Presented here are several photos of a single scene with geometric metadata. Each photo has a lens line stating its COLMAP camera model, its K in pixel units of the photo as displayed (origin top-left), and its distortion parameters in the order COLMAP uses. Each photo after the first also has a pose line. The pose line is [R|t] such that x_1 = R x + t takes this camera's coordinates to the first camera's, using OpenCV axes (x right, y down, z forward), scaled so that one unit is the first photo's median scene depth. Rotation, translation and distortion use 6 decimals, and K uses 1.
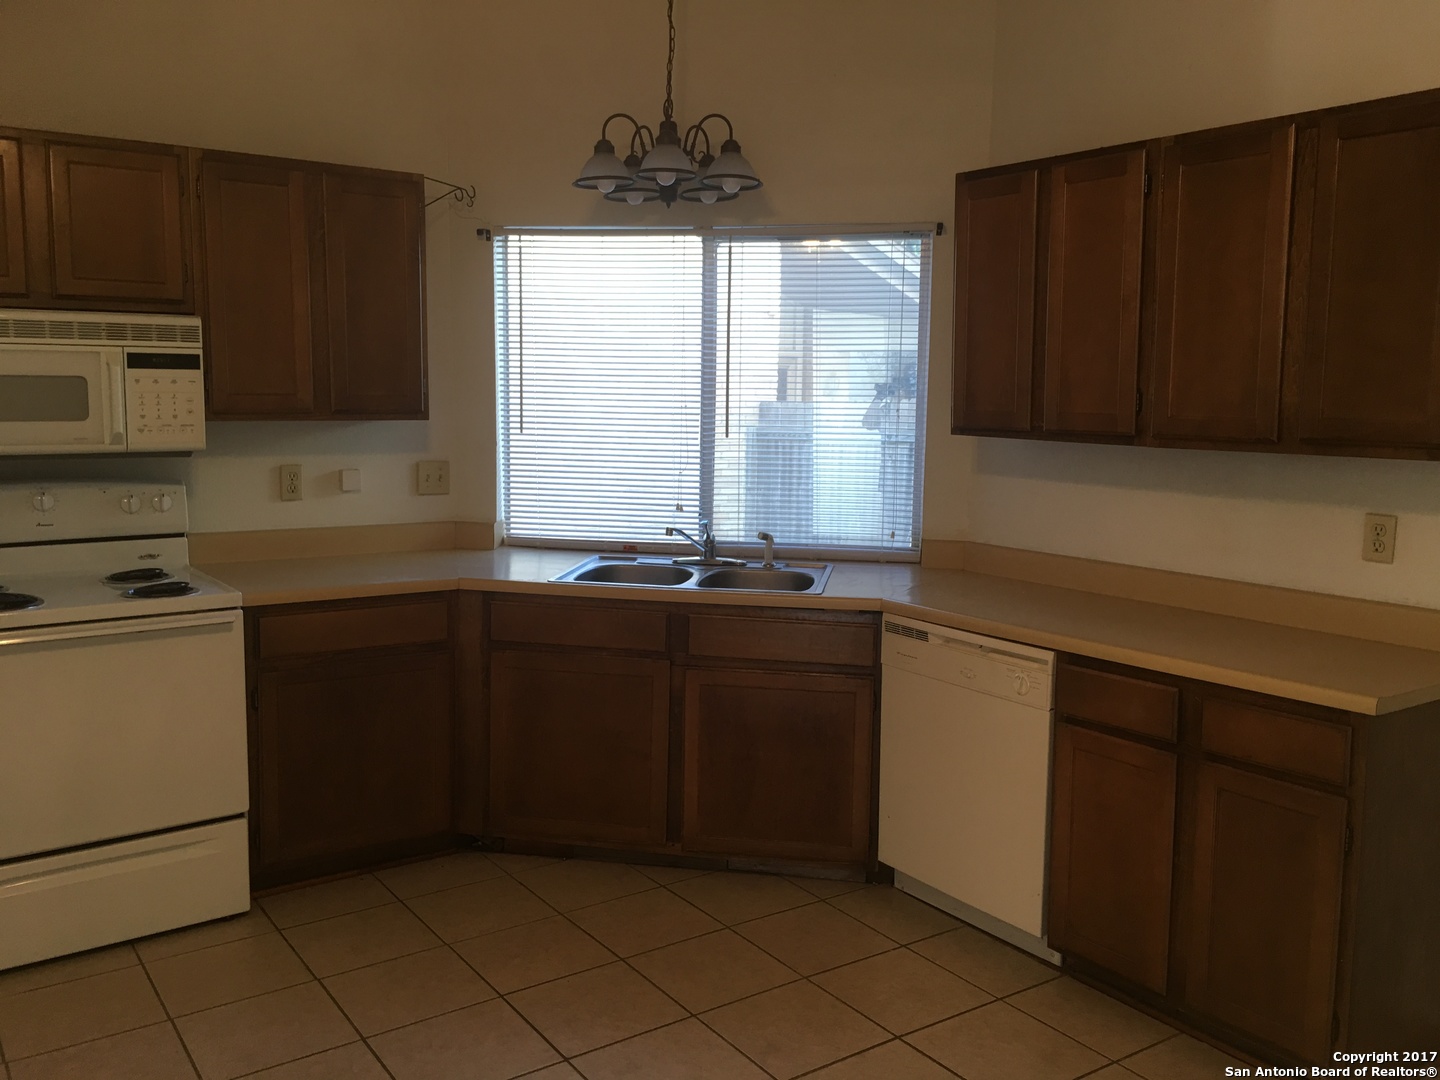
lens RADIAL K [[1219.8, 0, 720.0], [0, 1219.8, 540.0], [0, 0, 1]] dist [0.008064, 0.004209]
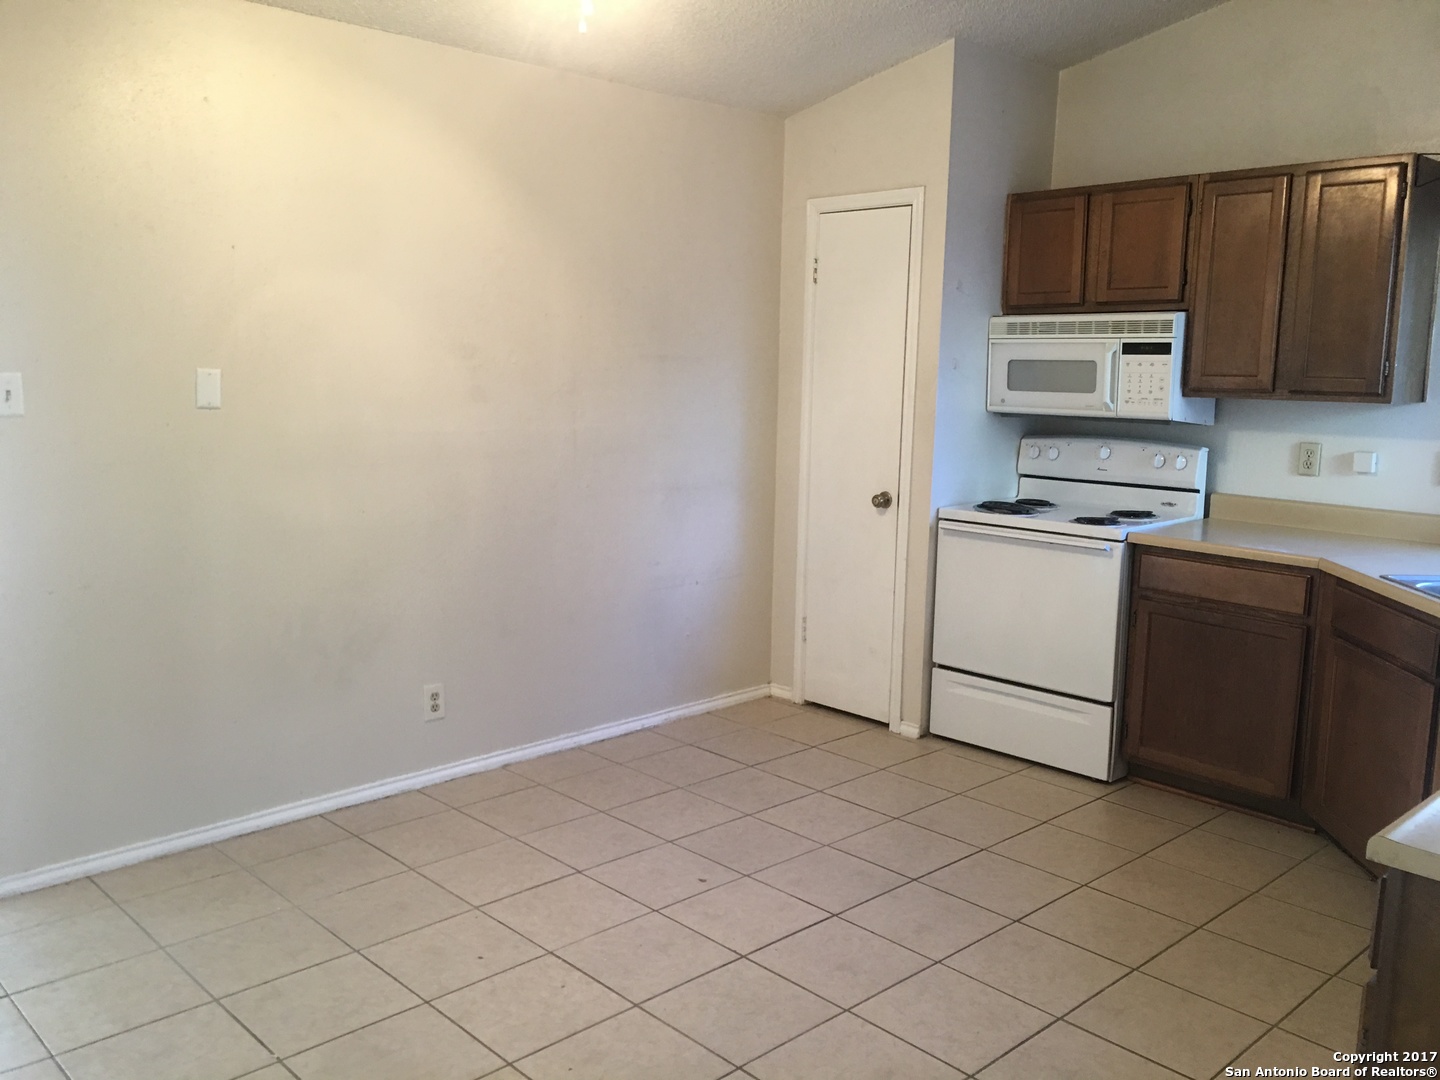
lens RADIAL K [[1225.0, 0, 720.0], [0, 1225.0, 540.0], [0, 0, 1]] dist [0.074159, -0.002331]
pose [[0.146524, 0.137658, -0.979582, 0.789462], [-0.143953, 0.982696, 0.116563, -0.035334], [0.978677, 0.123935, 0.163805, 0.371016]]
